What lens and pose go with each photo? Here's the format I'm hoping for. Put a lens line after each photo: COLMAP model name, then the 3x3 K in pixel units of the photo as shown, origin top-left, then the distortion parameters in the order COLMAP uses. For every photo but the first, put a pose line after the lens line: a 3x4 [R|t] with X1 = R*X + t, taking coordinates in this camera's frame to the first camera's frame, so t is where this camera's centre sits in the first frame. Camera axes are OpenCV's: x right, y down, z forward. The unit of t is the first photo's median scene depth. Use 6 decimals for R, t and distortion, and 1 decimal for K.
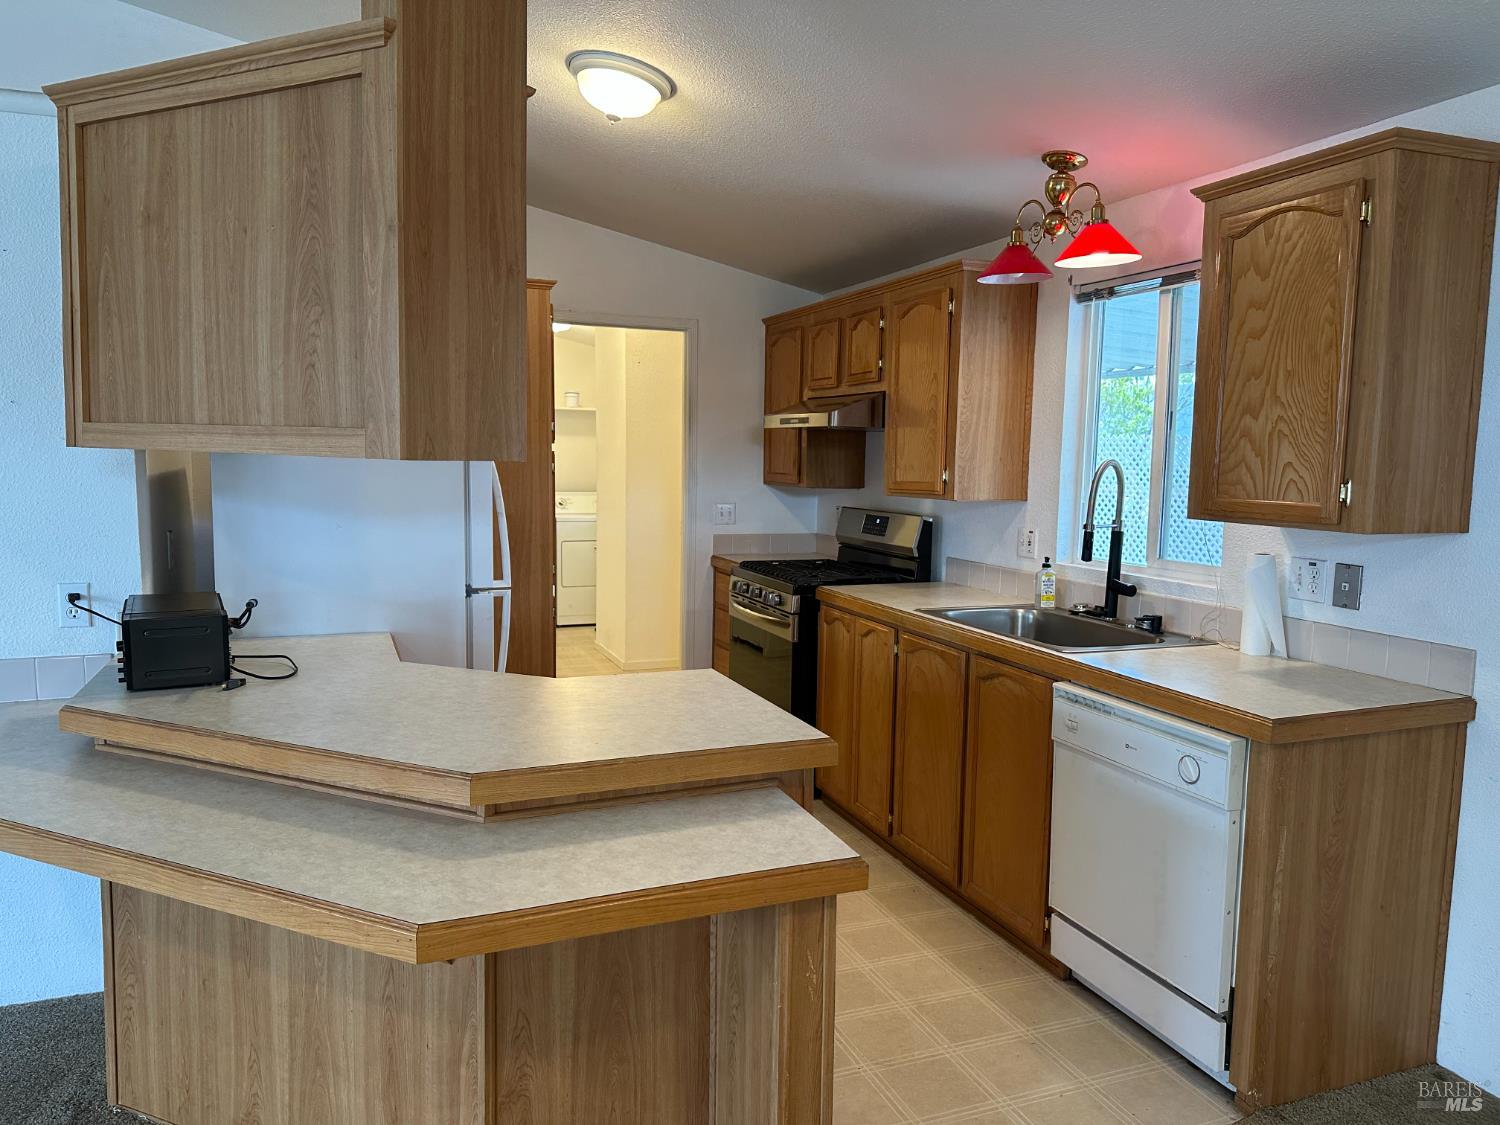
lens RADIAL K [[1035.8, 0, 750.6], [0, 1035.8, 560.2], [0, 0, 1]] dist [0.119608, -0.189891]
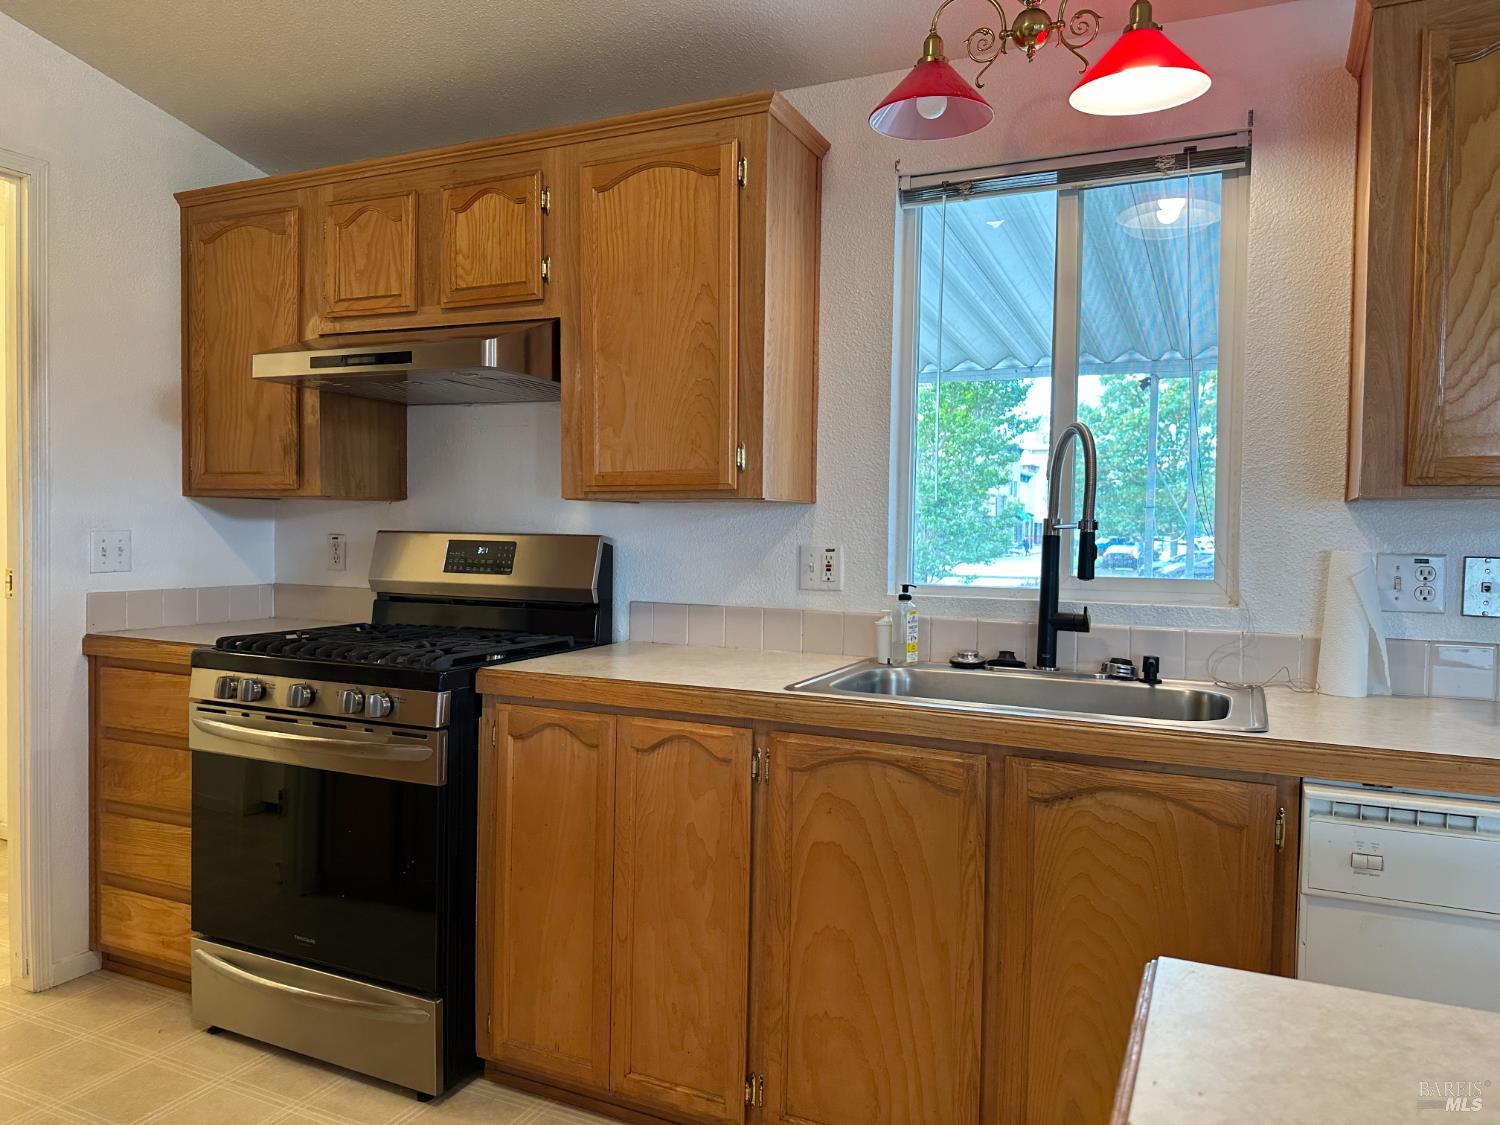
lens RADIAL K [[1035.8, 0, 750.6], [0, 1035.8, 560.2], [0, 0, 1]] dist [0.119608, -0.189891]
pose [[0.726463, -0.027475, 0.686656, -0.267416], [0.067586, 0.997213, -0.031603, -0.004571], [-0.683874, 0.069367, 0.726295, 0.709879]]
